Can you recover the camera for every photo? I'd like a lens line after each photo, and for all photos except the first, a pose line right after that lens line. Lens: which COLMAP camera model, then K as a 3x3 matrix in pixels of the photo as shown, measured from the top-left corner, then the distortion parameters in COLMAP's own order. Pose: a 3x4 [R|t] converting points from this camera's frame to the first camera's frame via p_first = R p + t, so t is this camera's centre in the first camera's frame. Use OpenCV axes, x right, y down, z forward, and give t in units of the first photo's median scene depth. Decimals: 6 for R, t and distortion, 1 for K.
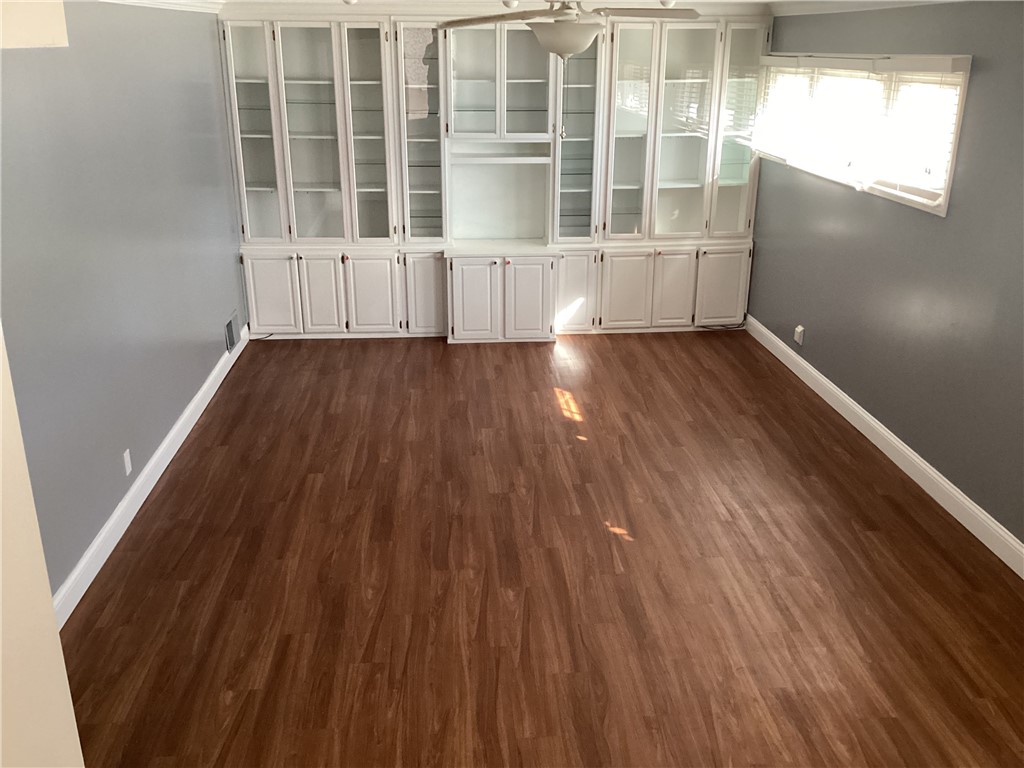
lens RADIAL K [[926.0, 0, 527.0], [0, 926.0, 386.9], [0, 0, 1]] dist [0.099228, -0.204340]
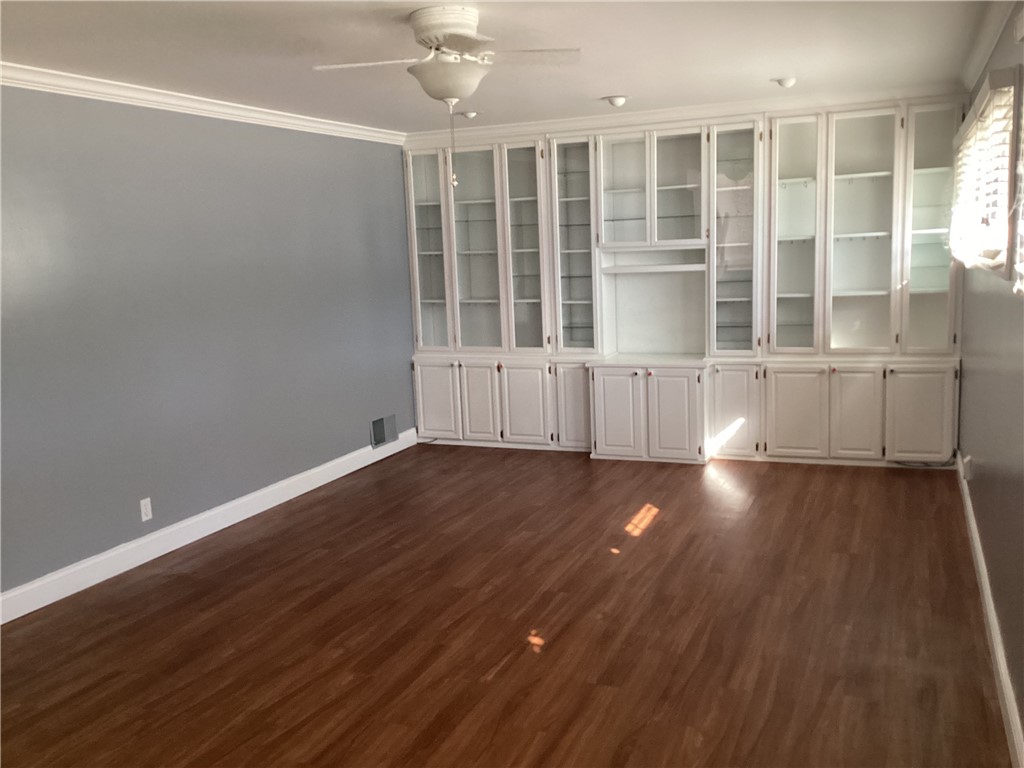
lens RADIAL K [[926.0, 0, 527.0], [0, 926.0, 386.9], [0, 0, 1]] dist [0.099228, -0.204340]
pose [[0.891404, 0.029482, -0.452250, 0.286719], [-0.113318, 0.980685, -0.159424, 0.040272], [0.438815, 0.193359, 0.877527, 0.132791]]
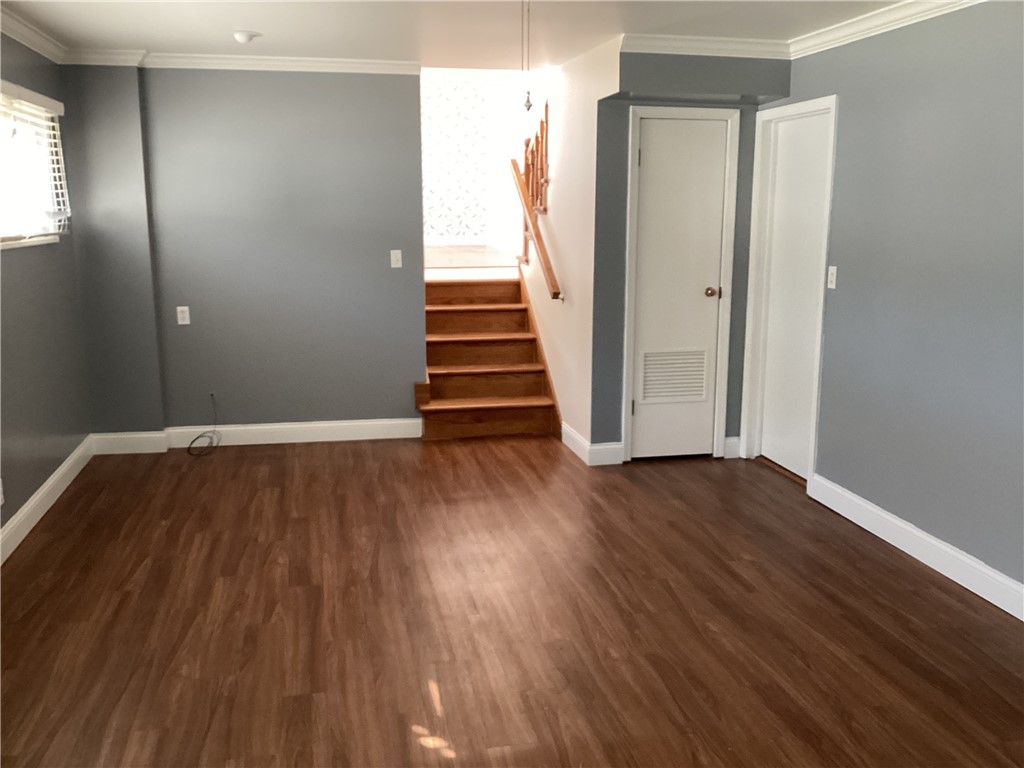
lens RADIAL K [[926.0, 0, 527.0], [0, 926.0, 386.9], [0, 0, 1]] dist [0.099228, -0.204340]
pose [[-0.989801, 0.020347, -0.140993, 0.071865], [-0.055025, 0.858321, 0.510155, -0.233844], [0.131397, 0.512710, -0.848448, 0.885967]]
